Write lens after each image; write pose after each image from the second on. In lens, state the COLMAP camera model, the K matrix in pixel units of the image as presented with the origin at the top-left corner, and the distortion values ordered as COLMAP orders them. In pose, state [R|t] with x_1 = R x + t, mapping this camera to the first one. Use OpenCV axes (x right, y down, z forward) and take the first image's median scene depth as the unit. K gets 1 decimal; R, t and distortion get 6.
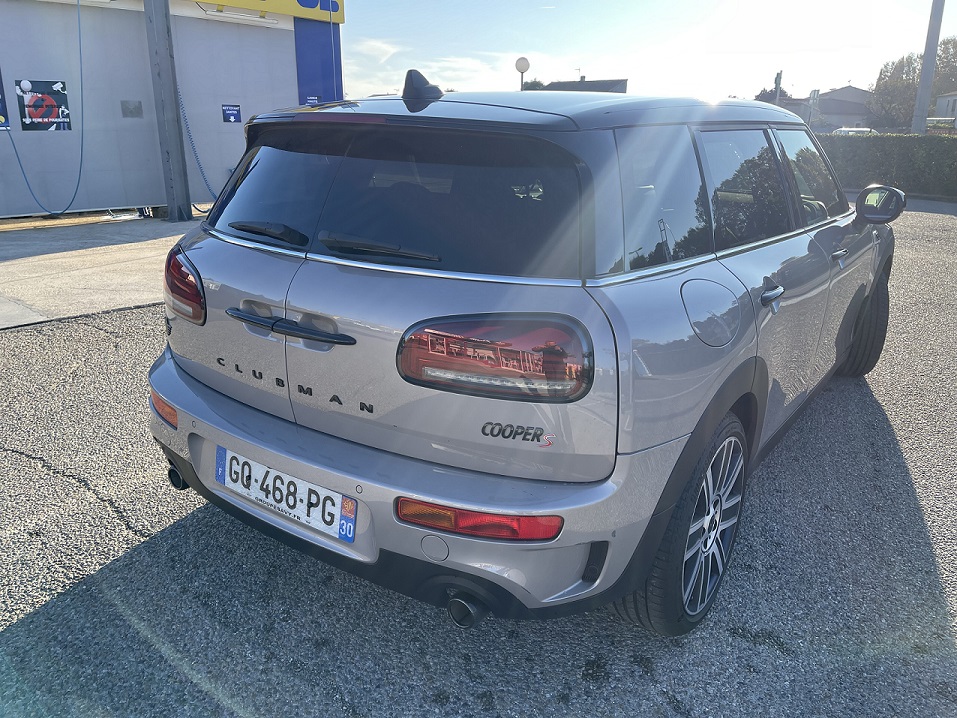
lens RADIAL K [[778.7, 0, 478.5], [0, 778.7, 359.0], [0, 0, 1]] dist [0.071860, -0.122013]
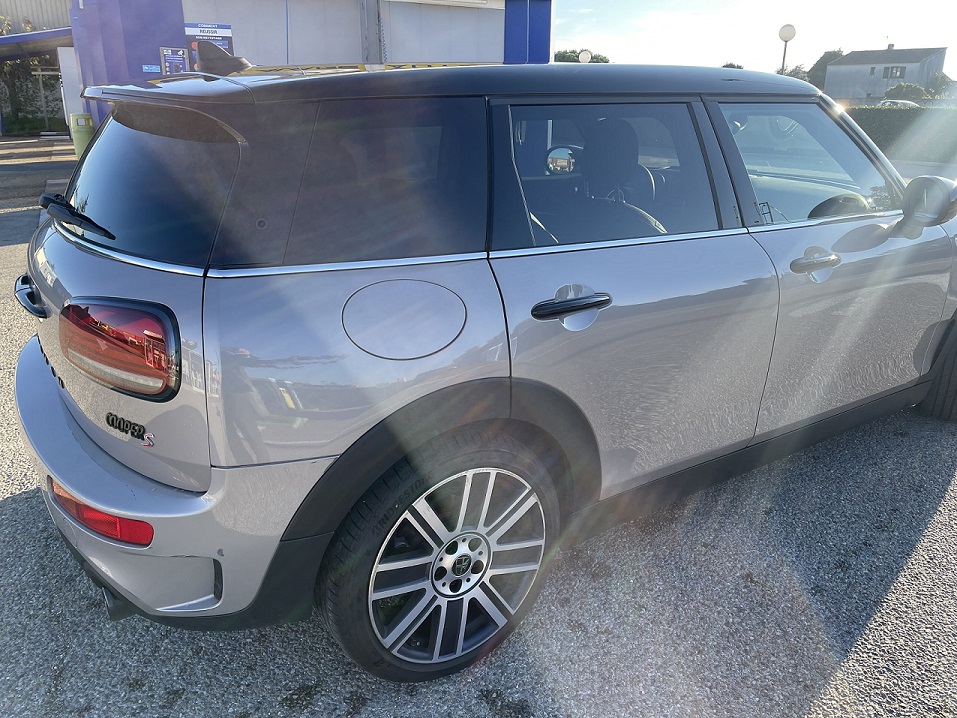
lens RADIAL K [[778.7, 0, 478.5], [0, 778.7, 359.0], [0, 0, 1]] dist [0.071860, -0.122013]
pose [[0.932673, 0.108379, -0.344056, 0.582724], [-0.099135, 0.994083, 0.044403, -0.054146], [0.346833, -0.007305, 0.937899, 0.202626]]
